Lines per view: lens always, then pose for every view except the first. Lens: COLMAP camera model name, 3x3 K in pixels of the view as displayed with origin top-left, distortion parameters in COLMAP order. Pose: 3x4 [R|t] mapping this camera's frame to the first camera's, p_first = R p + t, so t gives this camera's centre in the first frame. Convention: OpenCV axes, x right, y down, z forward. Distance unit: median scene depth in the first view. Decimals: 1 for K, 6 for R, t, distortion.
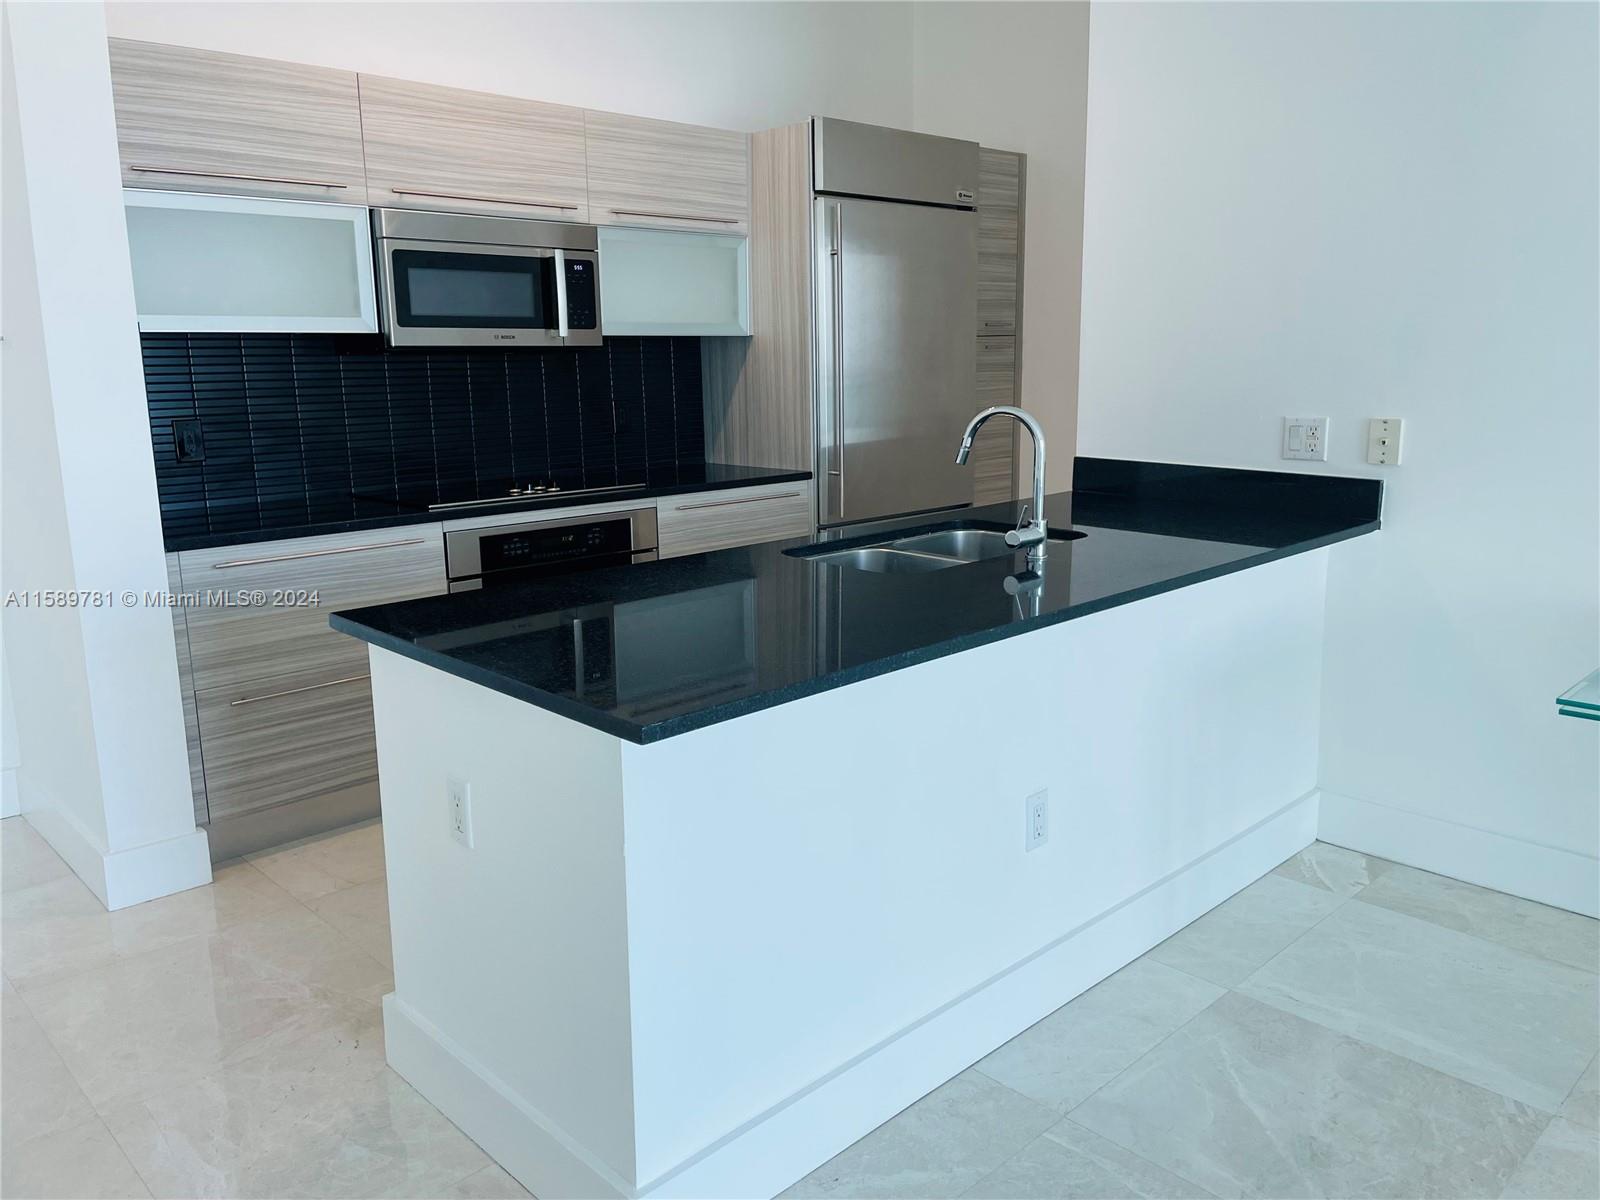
lens RADIAL K [[1223.1, 0, 802.6], [0, 1223.1, 586.7], [0, 0, 1]] dist [0.046582, -0.019631]
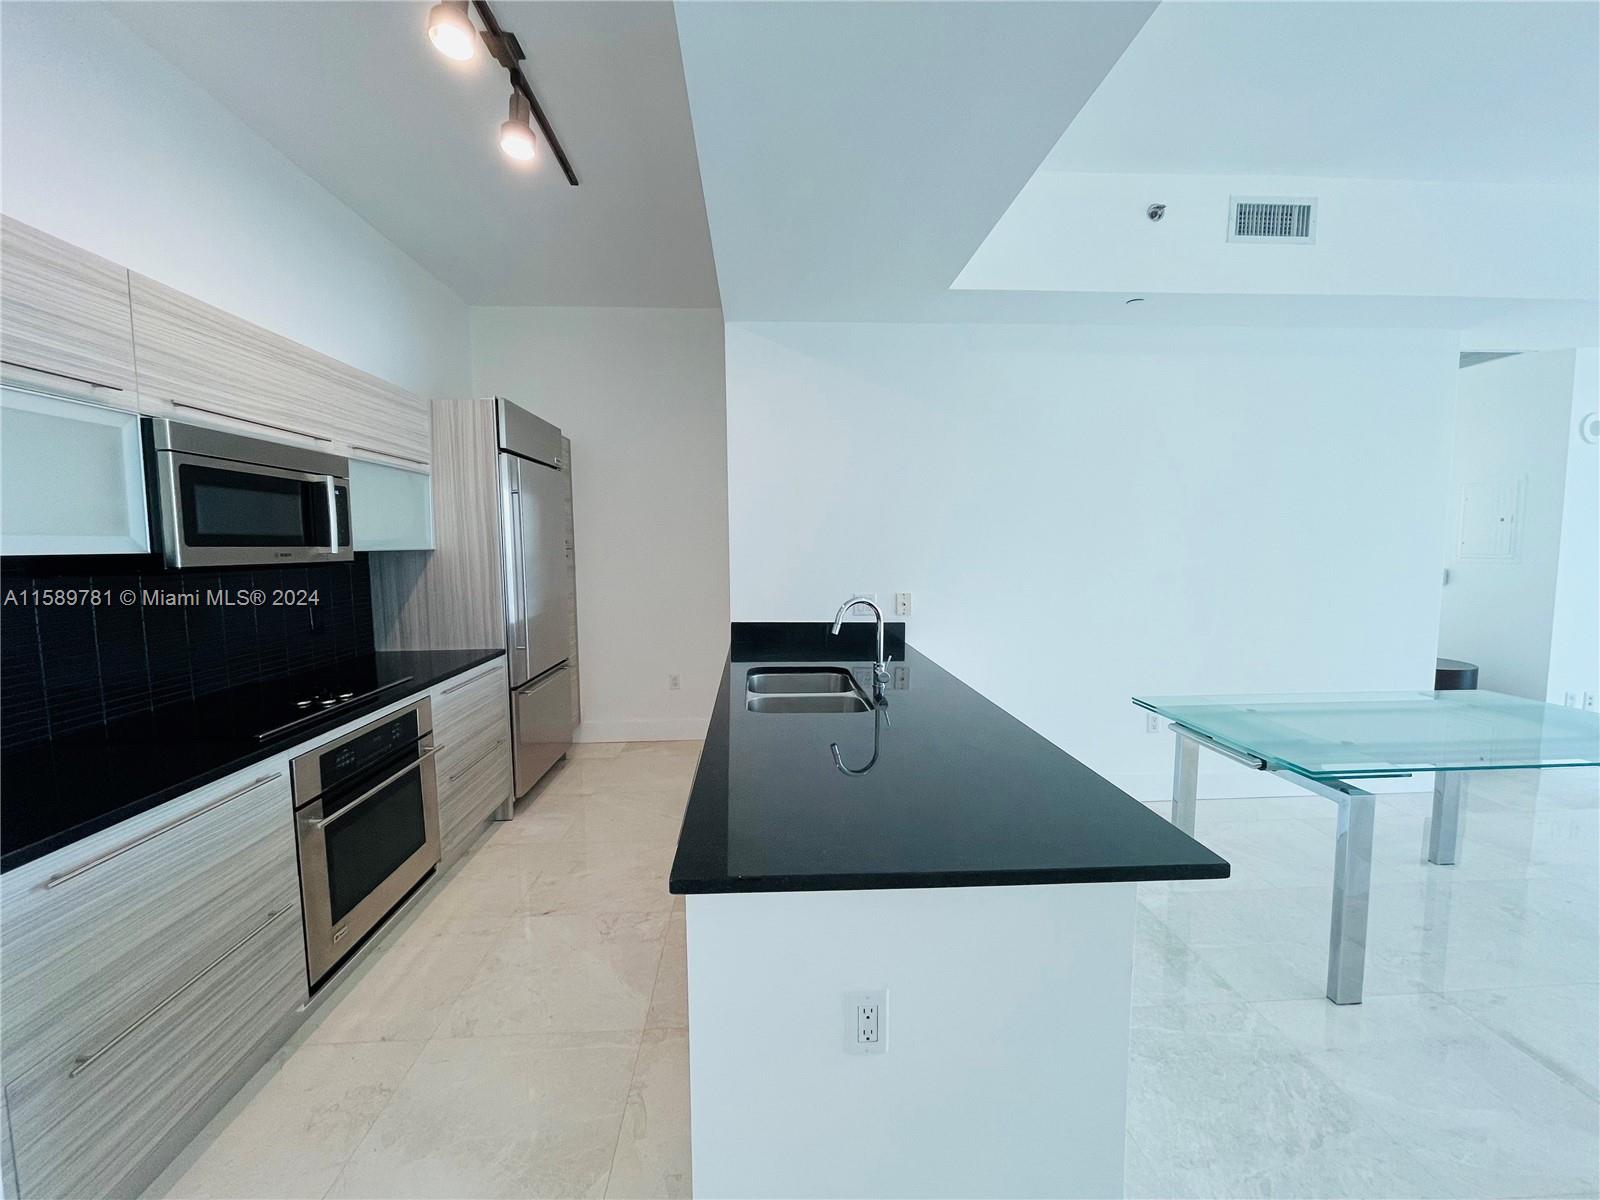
lens RADIAL K [[646.0, 0, 794.0], [0, 646.0, 597.7], [0, 0, 1]] dist [-0.000729, -0.000153]
pose [[0.656976, -0.057649, 0.751704, -0.371023], [0.144944, 0.988130, -0.050897, -0.079337], [-0.739847, 0.142393, 0.657534, 0.338163]]
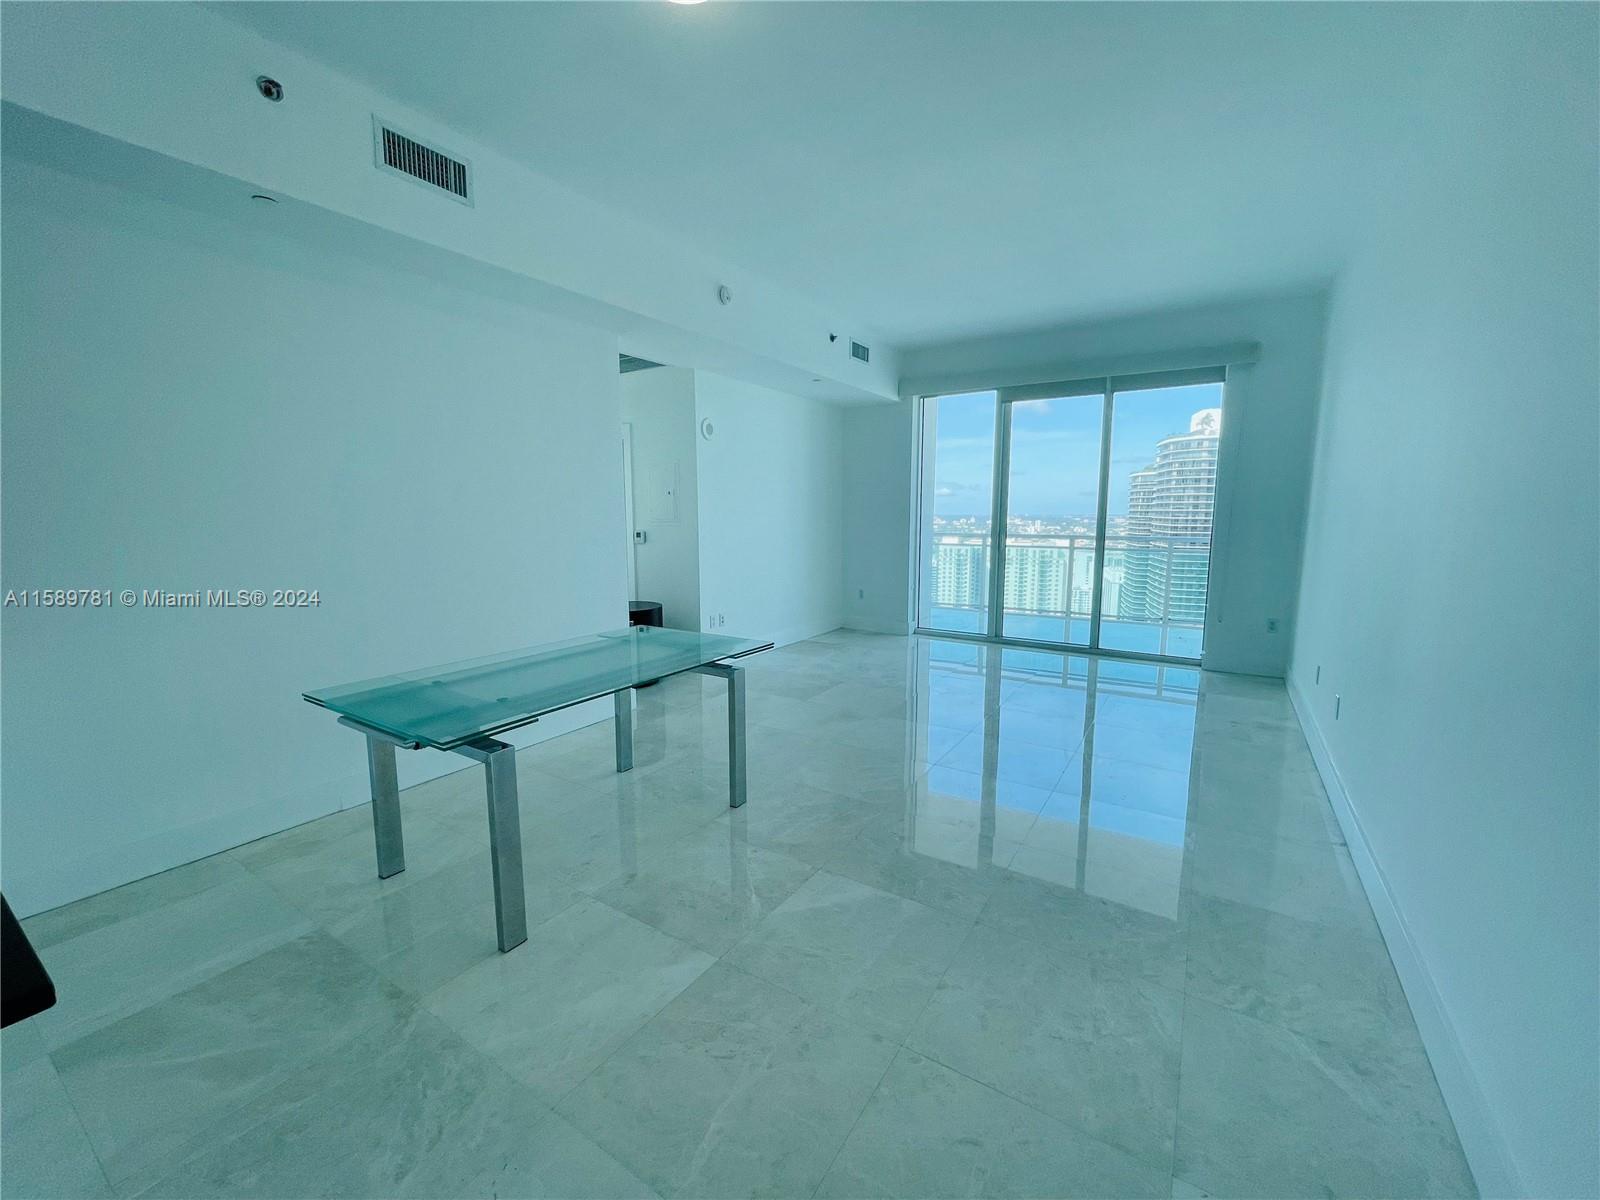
lens RADIAL K [[646.0, 0, 810.8], [0, 646.0, 594.0], [0, 0, 1]] dist [-0.000729, -0.000153]
pose [[-0.244114, -0.115855, 0.962801, -0.251599], [0.188375, 0.968261, 0.164273, -0.047388], [-0.951275, 0.221469, -0.214542, 0.203878]]
